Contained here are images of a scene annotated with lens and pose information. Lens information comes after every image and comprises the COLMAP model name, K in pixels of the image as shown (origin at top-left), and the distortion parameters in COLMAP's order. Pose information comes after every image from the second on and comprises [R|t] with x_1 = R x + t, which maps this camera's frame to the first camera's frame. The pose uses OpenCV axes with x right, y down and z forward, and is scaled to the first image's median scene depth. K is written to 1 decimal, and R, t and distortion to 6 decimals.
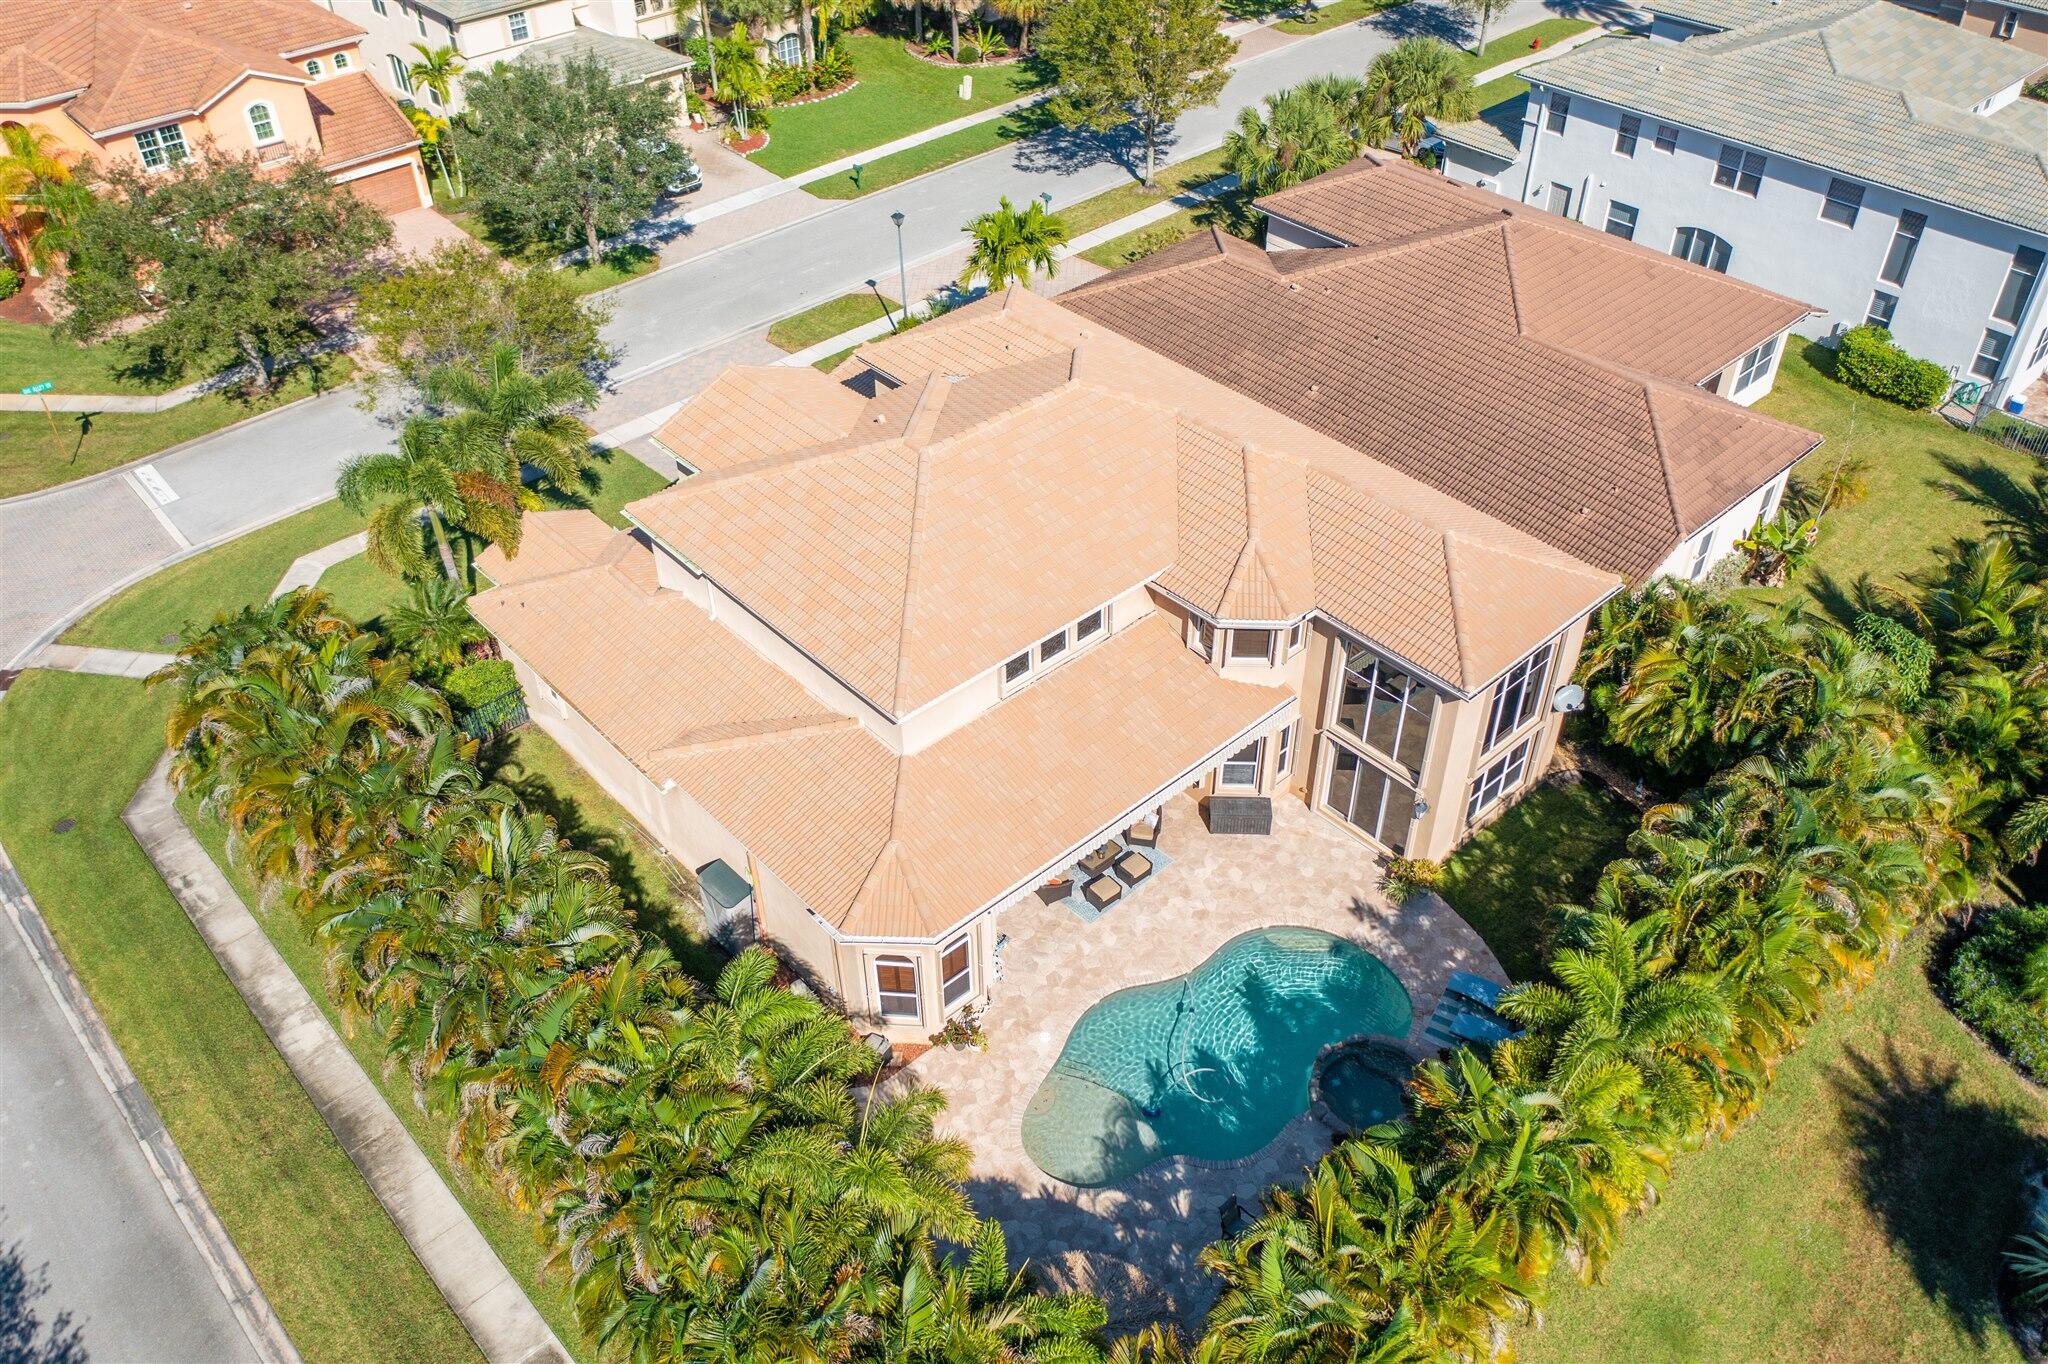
lens RADIAL K [[1616.4, 0, 1031.7], [0, 1616.4, 684.7], [0, 0, 1]] dist [-0.024500, 0.013101]
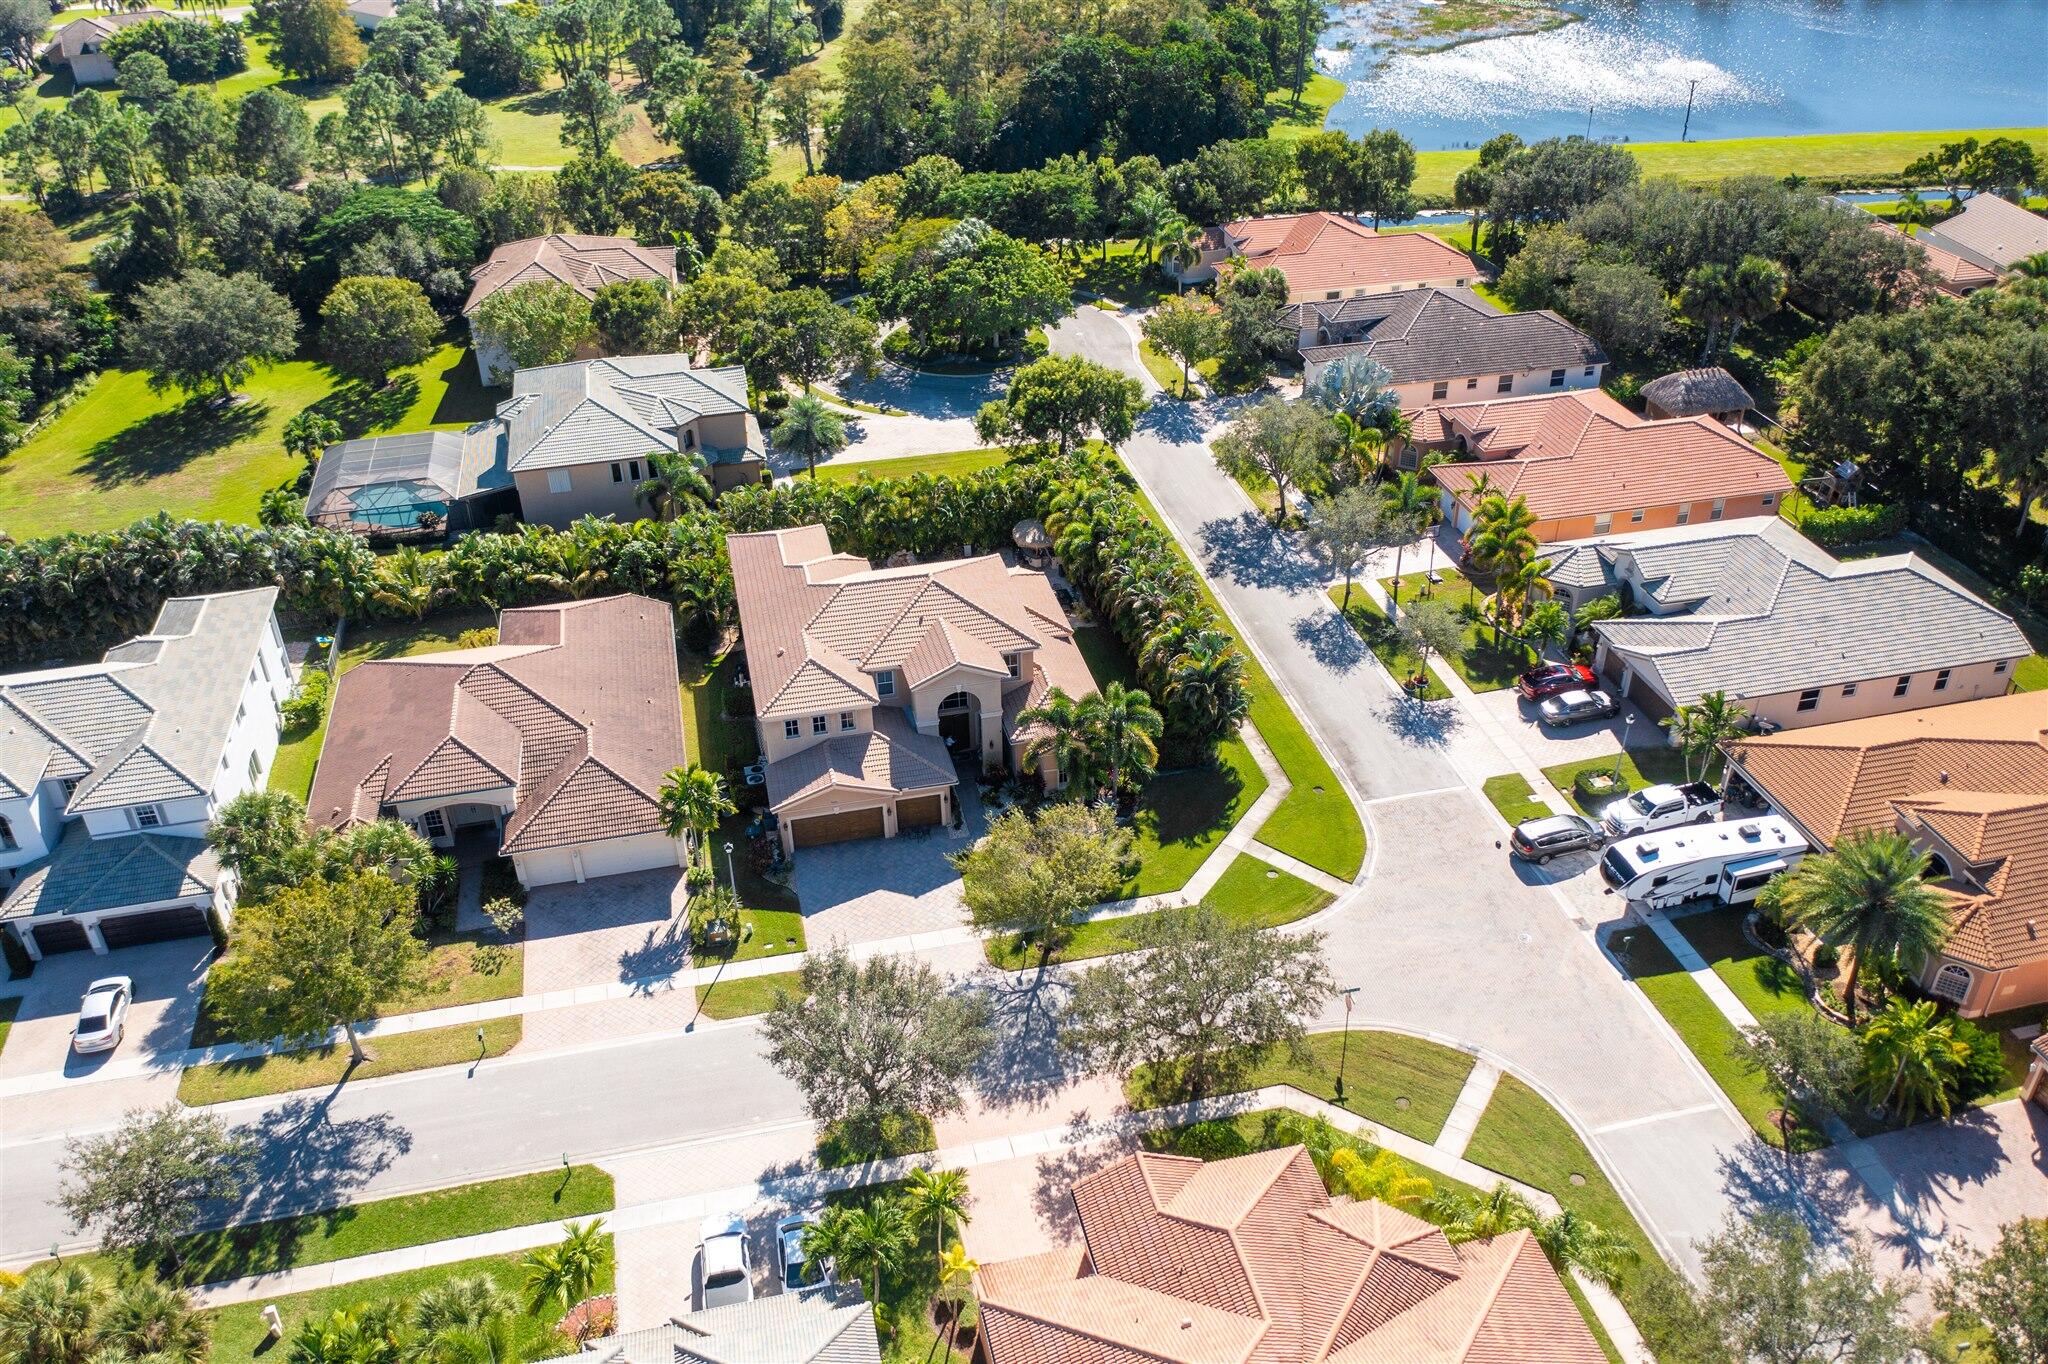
lens RADIAL K [[1616.4, 0, 1023.3], [0, 1616.4, 683.9], [0, 0, 1]] dist [-0.024500, 0.013101]
pose [[-0.869883, -0.240841, 0.430463, -0.852424], [0.334899, 0.352341, 0.873898, -1.450276], [-0.362140, 0.904351, -0.225838, 1.111513]]
